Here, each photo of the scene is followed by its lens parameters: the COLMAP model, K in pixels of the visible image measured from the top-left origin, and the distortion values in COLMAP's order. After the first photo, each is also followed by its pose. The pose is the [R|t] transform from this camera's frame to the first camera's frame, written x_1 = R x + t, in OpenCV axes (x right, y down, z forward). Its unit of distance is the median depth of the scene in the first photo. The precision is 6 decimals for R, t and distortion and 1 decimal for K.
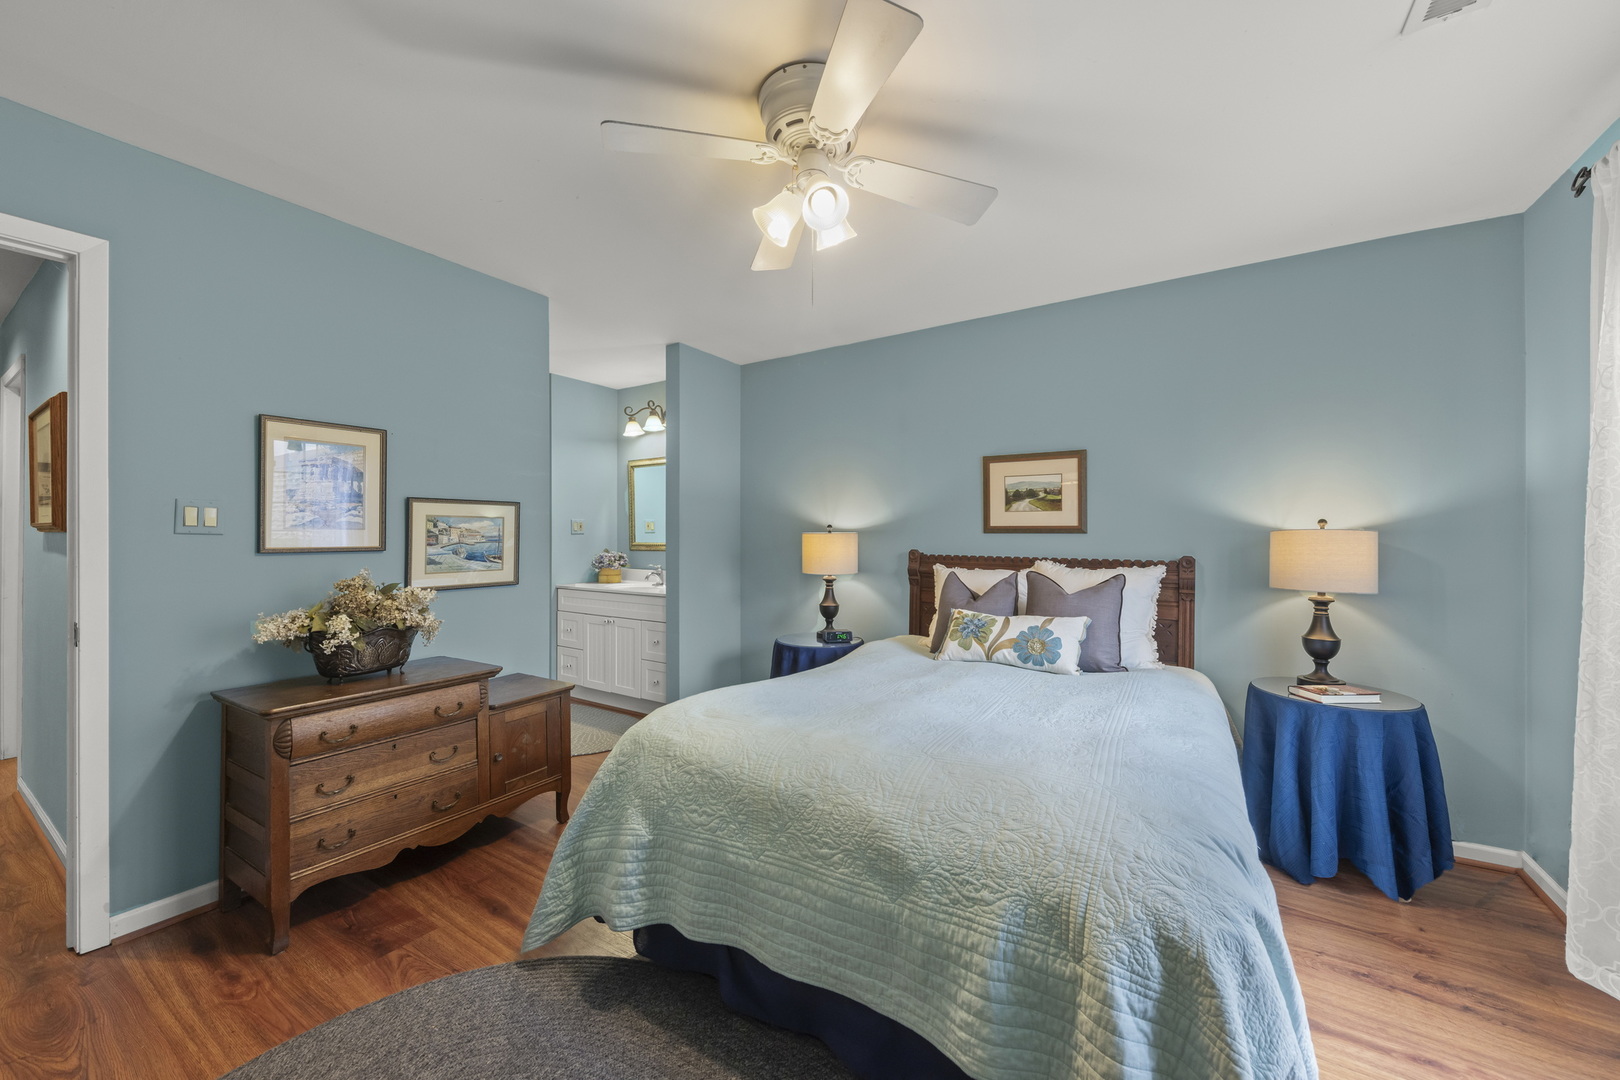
lens RADIAL K [[602.4, 0, 810.0], [0, 602.4, 540.0], [0, 0, 1]] dist [0.012314, -0.000022]
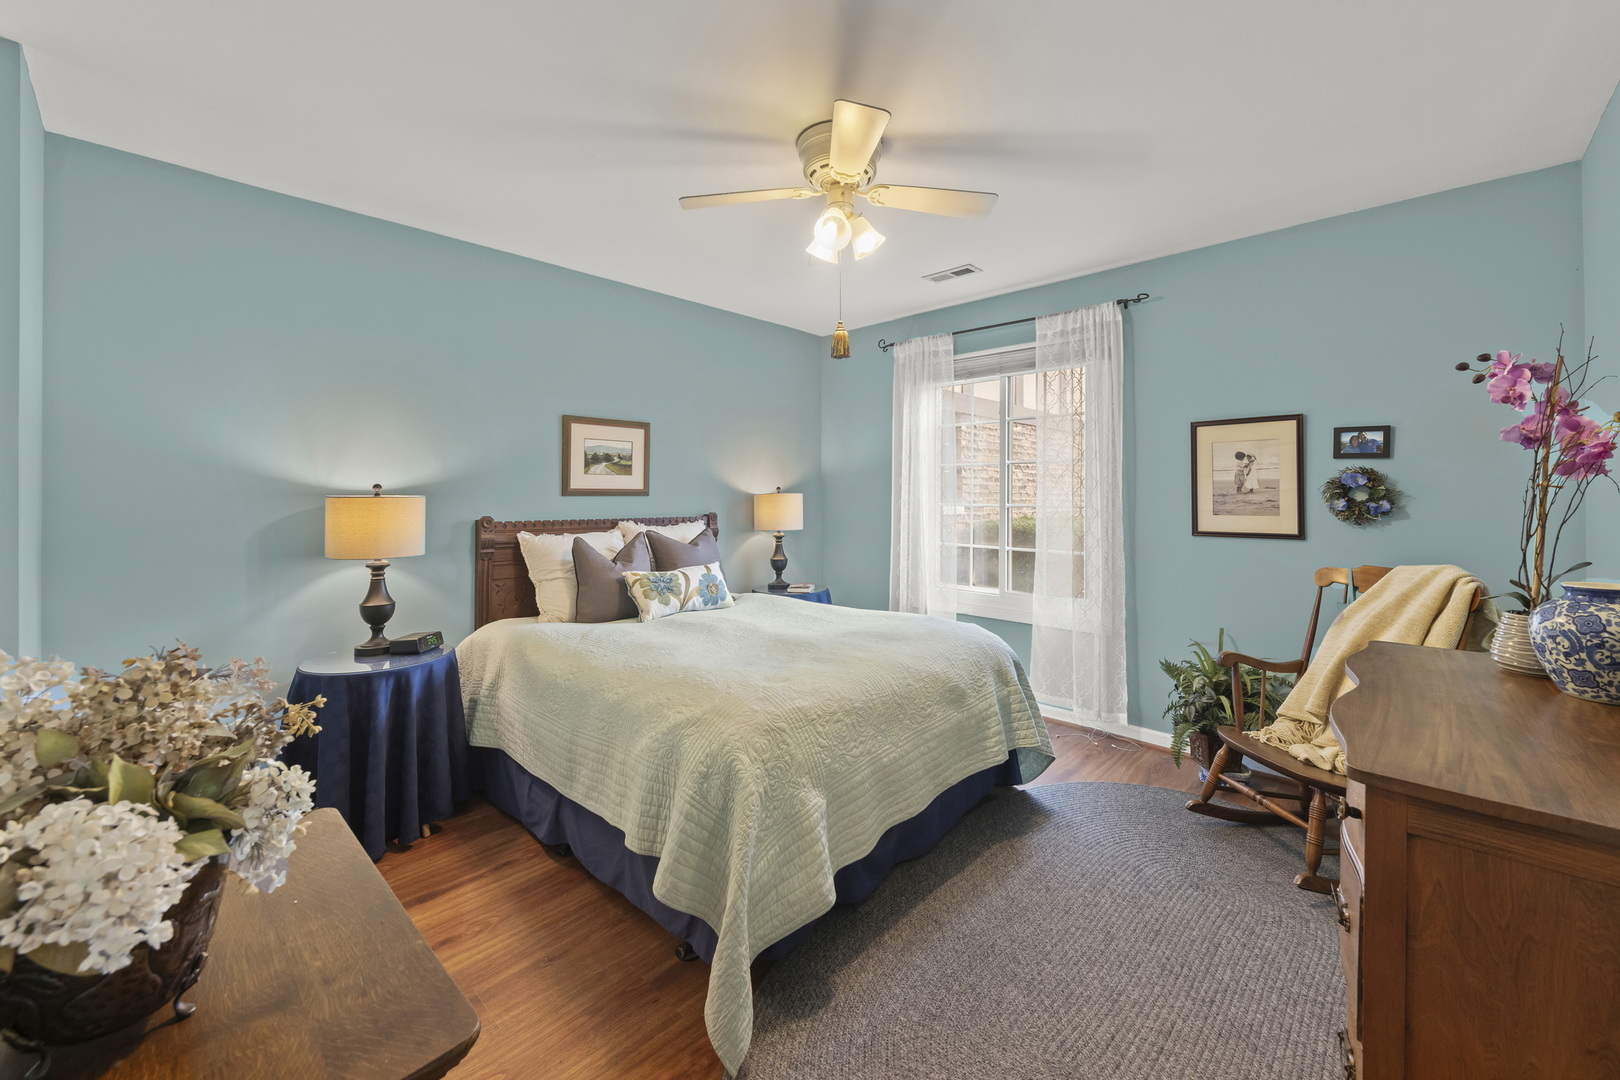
lens RADIAL K [[714.1, 0, 818.7], [0, 714.1, 508.6], [0, 0, 1]] dist [-0.000640, 0.000063]
pose [[0.120619, -0.017256, 0.992549, -0.825194], [0.015551, 0.999759, 0.015492, -0.002807], [-0.992577, 0.013567, 0.120858, 0.503180]]
